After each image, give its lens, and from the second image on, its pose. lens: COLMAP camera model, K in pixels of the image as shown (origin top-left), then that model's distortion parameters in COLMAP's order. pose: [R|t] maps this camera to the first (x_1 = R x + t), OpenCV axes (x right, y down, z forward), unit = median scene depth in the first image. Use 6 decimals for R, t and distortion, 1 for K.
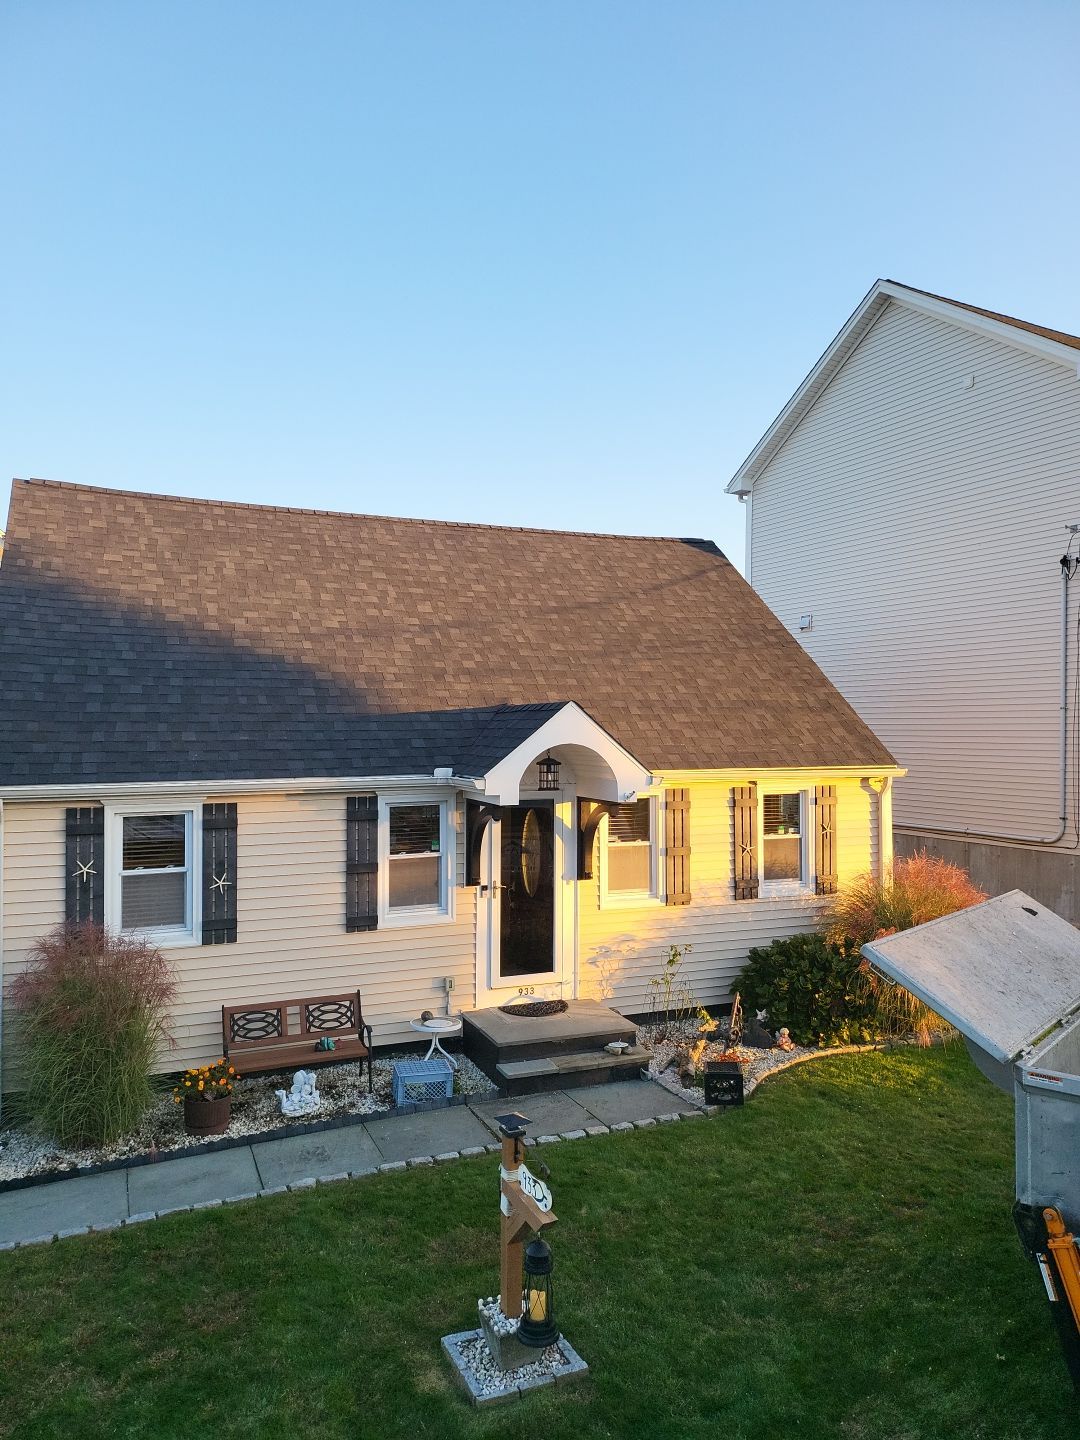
lens RADIAL K [[1026.7, 0, 541.5], [0, 1026.7, 720.0], [0, 0, 1]] dist [0.084355, -0.080311]
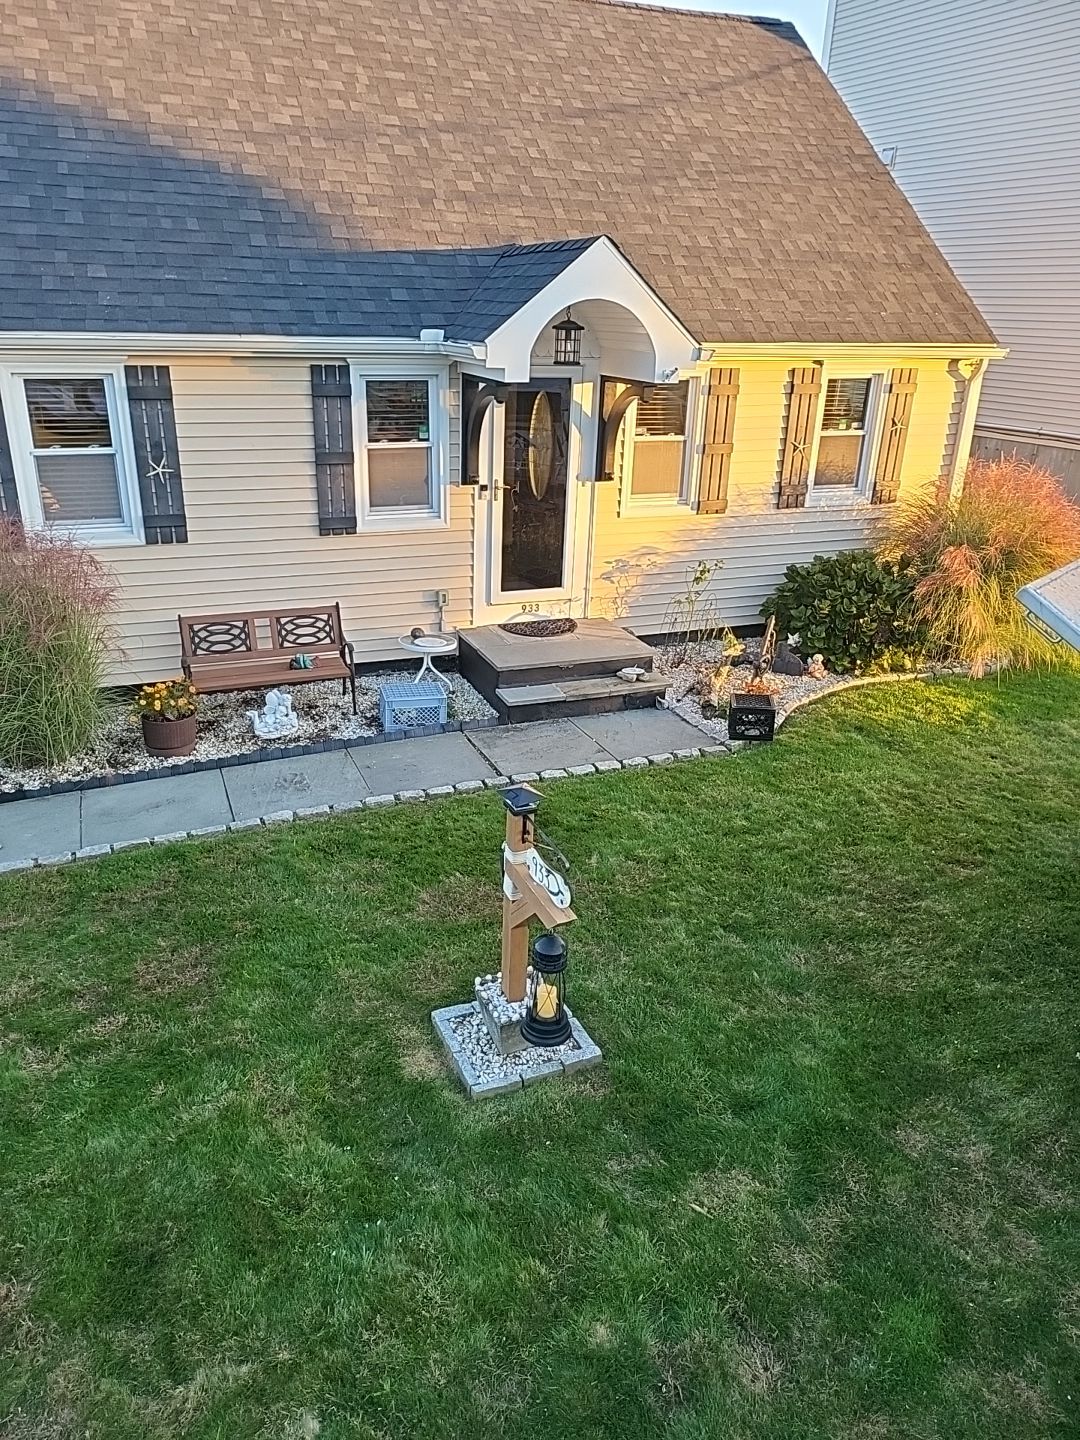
lens RADIAL K [[942.5, 0, 520.9], [0, 942.5, 697.3], [0, 0, 1]] dist [0.050739, -0.040479]
pose [[0.999502, 0.030901, -0.006403, -0.016021], [-0.026224, 0.926166, 0.376203, 0.033592], [0.017555, -0.375848, 0.926515, 0.239372]]
